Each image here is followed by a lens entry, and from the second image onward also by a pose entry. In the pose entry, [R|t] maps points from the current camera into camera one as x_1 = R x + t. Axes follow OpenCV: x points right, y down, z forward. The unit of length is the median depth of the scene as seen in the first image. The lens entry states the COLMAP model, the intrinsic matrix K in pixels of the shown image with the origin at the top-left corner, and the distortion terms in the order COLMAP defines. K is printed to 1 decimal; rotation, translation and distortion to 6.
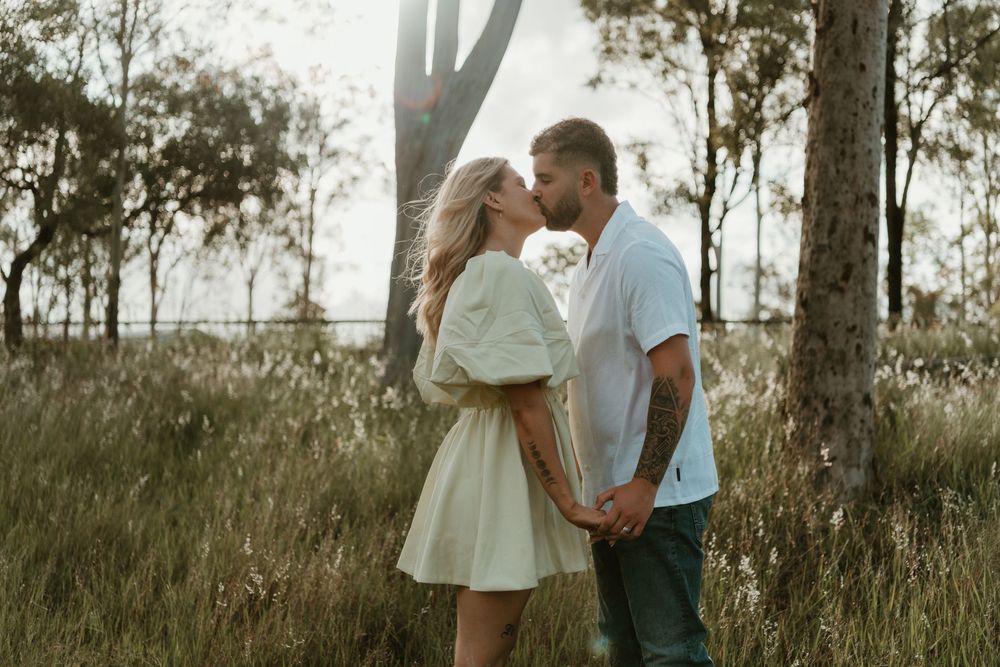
lens RADIAL K [[1514.3, 0, 500.2], [0, 1514.3, 334.8], [0, 0, 1]] dist [0.036893, 0.000000]
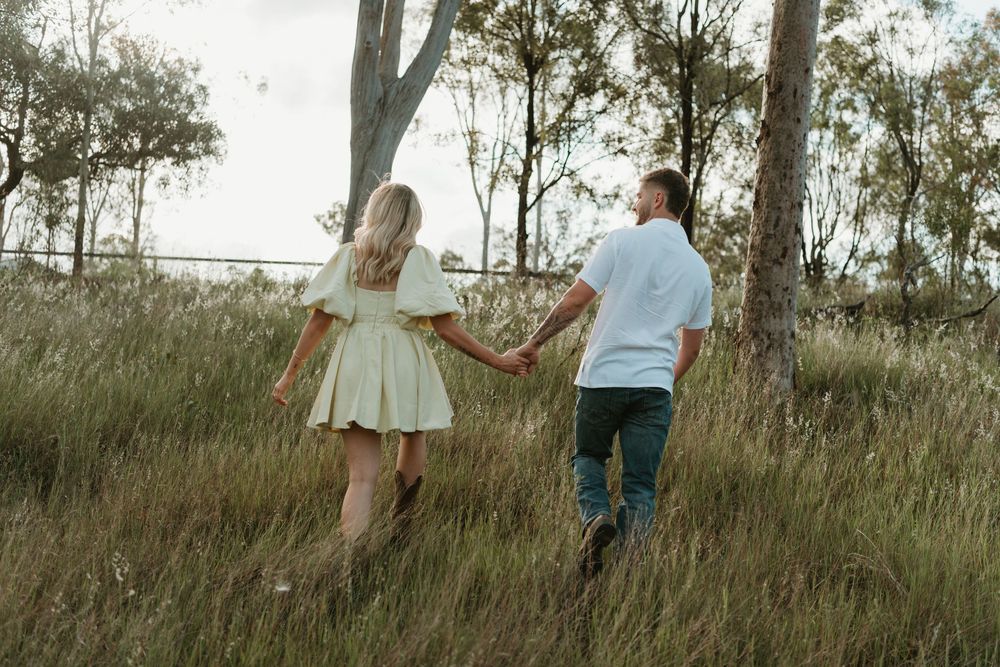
lens RADIAL K [[1264.4, 0, 499.9], [0, 1264.4, 332.3], [0, 0, 1]] dist [0.047282, 0.000000]
pose [[0.981517, 0.036508, 0.187862, -0.298115], [-0.044344, 0.998306, 0.037679, 0.004407], [-0.186168, -0.045313, 0.981473, -0.224413]]
